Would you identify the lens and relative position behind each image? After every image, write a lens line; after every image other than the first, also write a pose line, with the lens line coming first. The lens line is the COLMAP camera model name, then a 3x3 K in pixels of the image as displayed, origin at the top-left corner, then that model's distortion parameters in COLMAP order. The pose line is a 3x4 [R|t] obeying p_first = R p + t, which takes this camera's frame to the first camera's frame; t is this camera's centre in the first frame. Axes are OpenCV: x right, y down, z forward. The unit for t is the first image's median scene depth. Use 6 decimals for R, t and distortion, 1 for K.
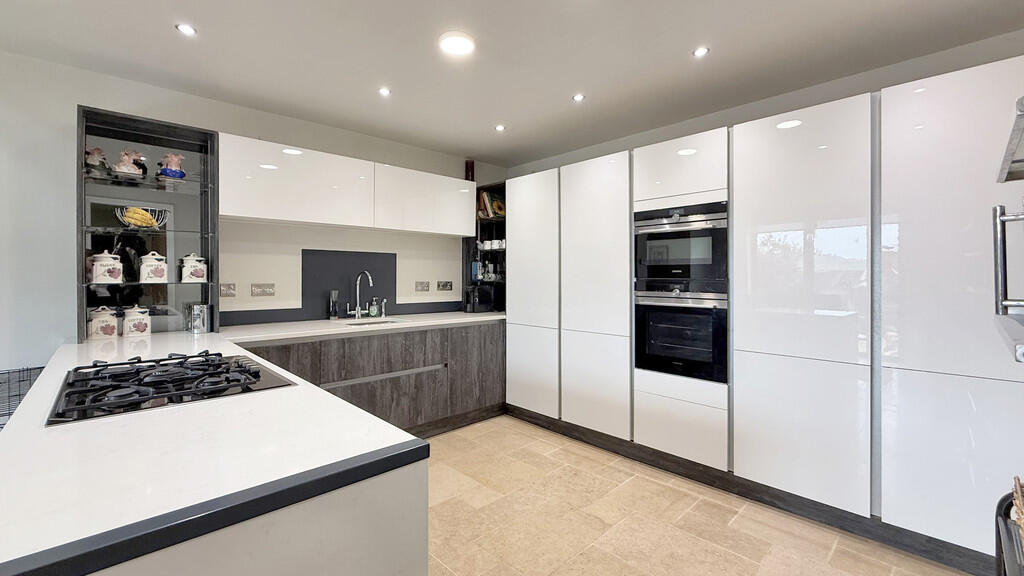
lens RADIAL K [[423.9, 0, 509.5], [0, 423.9, 278.0], [0, 0, 1]] dist [0.002642, 0.000151]
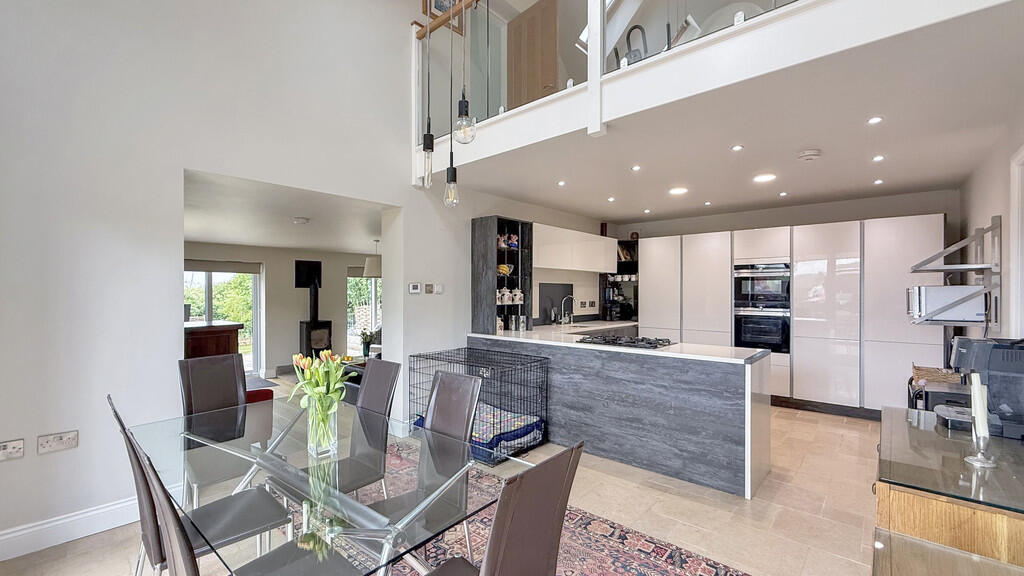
lens RADIAL K [[423.9, 0, 515.4], [0, 423.9, 293.5], [0, 0, 1]] dist [0.002642, 0.000151]
pose [[0.995715, 0.002007, 0.092455, -0.828766], [-0.002151, 0.999997, 0.001463, -0.032215], [-0.092452, -0.001656, 0.995716, -0.756323]]
